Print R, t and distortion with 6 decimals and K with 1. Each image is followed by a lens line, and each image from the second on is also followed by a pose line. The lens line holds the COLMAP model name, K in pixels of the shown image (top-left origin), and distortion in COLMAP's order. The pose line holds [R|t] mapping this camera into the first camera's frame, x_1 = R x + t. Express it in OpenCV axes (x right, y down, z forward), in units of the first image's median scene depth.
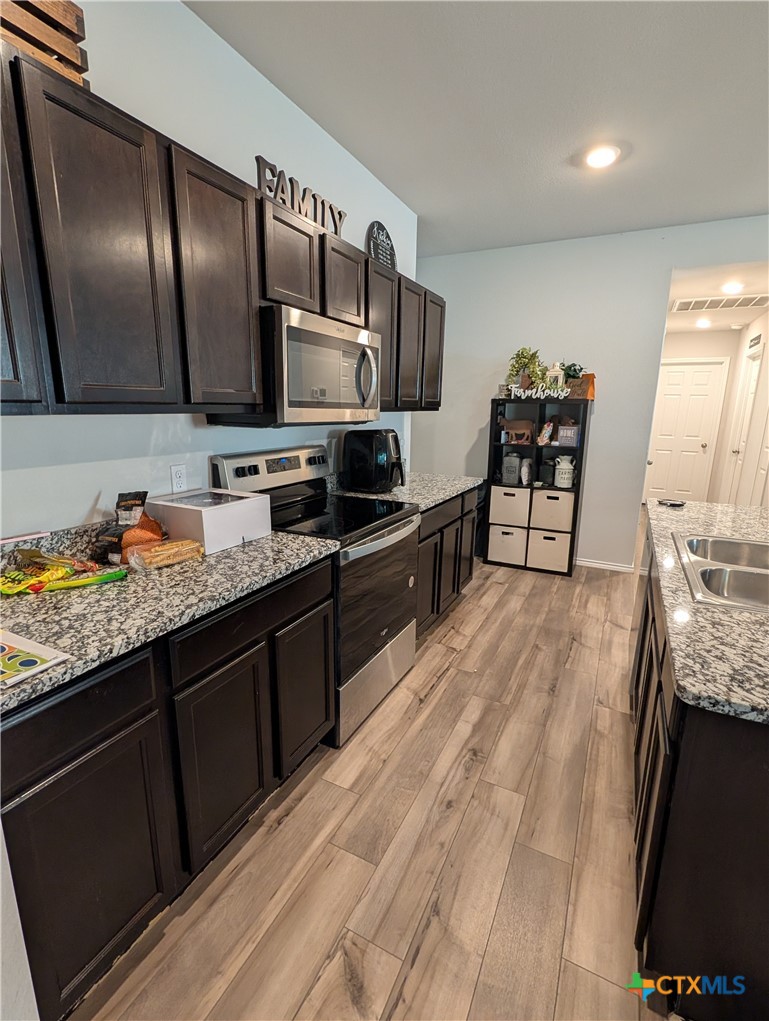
lens RADIAL K [[469.2, 0, 382.0], [0, 469.2, 513.2], [0, 0, 1]] dist [-0.003572, -0.000938]
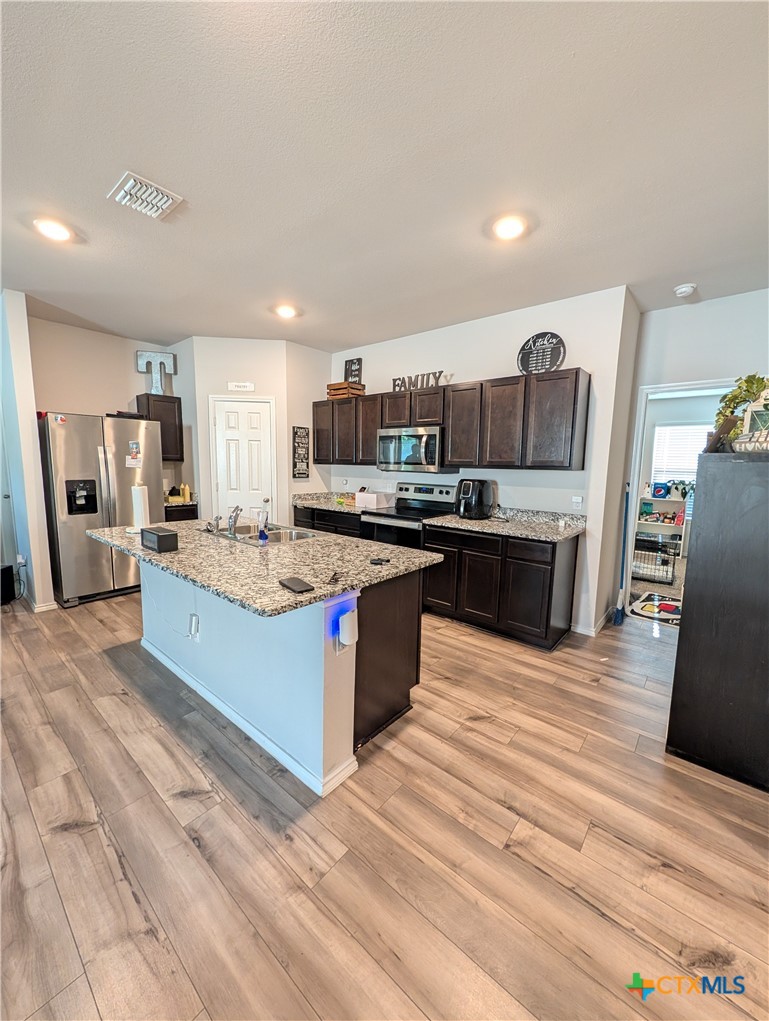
lens RADIAL K [[393.6, 0, 388.9], [0, 393.6, 513.0], [0, 0, 1]] dist [-0.003893, -0.000120]
pose [[-0.210516, 0.117041, -0.970559, 1.178023], [-0.232175, 0.958415, 0.165936, -0.196720], [0.949620, 0.260271, -0.174588, 0.865920]]
